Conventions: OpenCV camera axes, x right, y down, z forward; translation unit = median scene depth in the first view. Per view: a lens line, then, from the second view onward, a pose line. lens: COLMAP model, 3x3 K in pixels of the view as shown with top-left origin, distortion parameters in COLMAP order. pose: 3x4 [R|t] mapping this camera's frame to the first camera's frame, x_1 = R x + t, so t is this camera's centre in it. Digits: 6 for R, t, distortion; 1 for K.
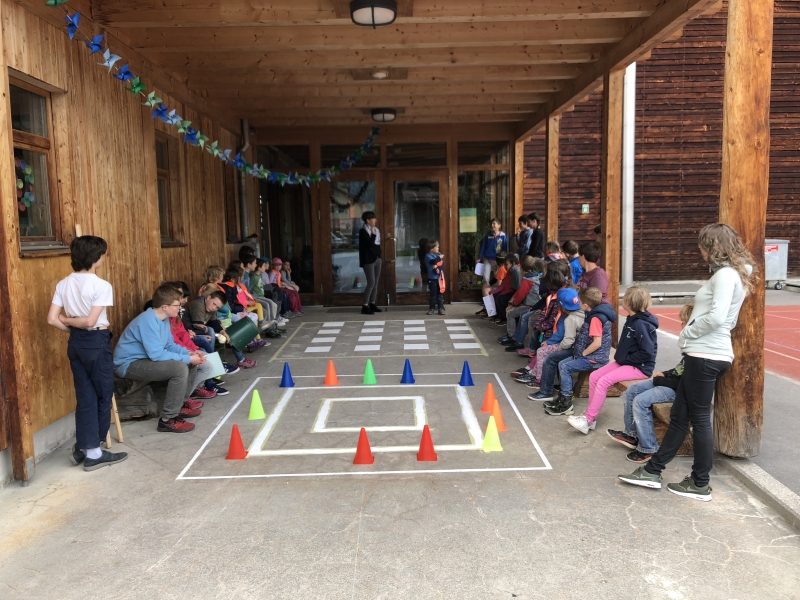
lens RADIAL K [[648.5, 0, 400.4], [0, 648.5, 301.6], [0, 0, 1]] dist [0.000417, 0.000286]
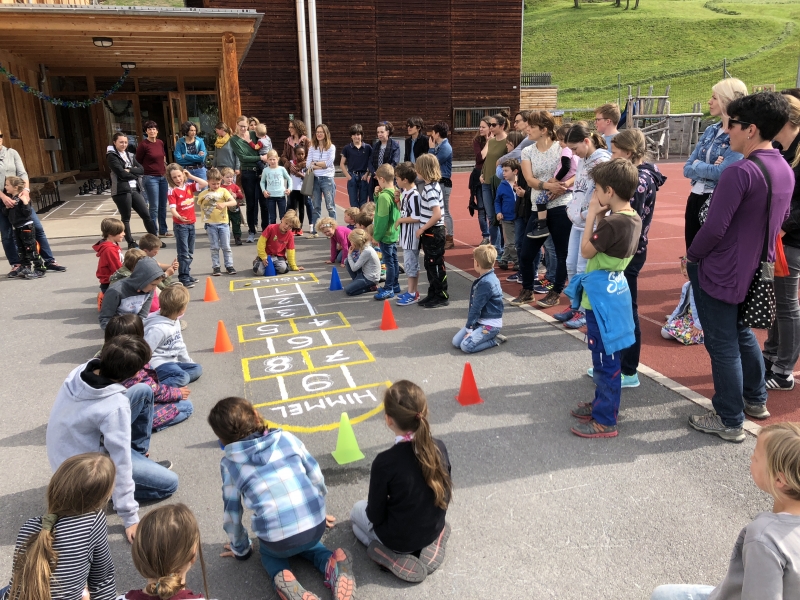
lens RADIAL K [[648.5, 0, 399.3], [0, 648.5, 299.0], [0, 0, 1]] dist [0.000417, 0.000286]
pose [[0.964537, -0.068249, 0.254973, 0.115330], [0.031099, 0.988649, 0.146989, 0.064957], [-0.262111, -0.133847, 0.955711, -0.585836]]
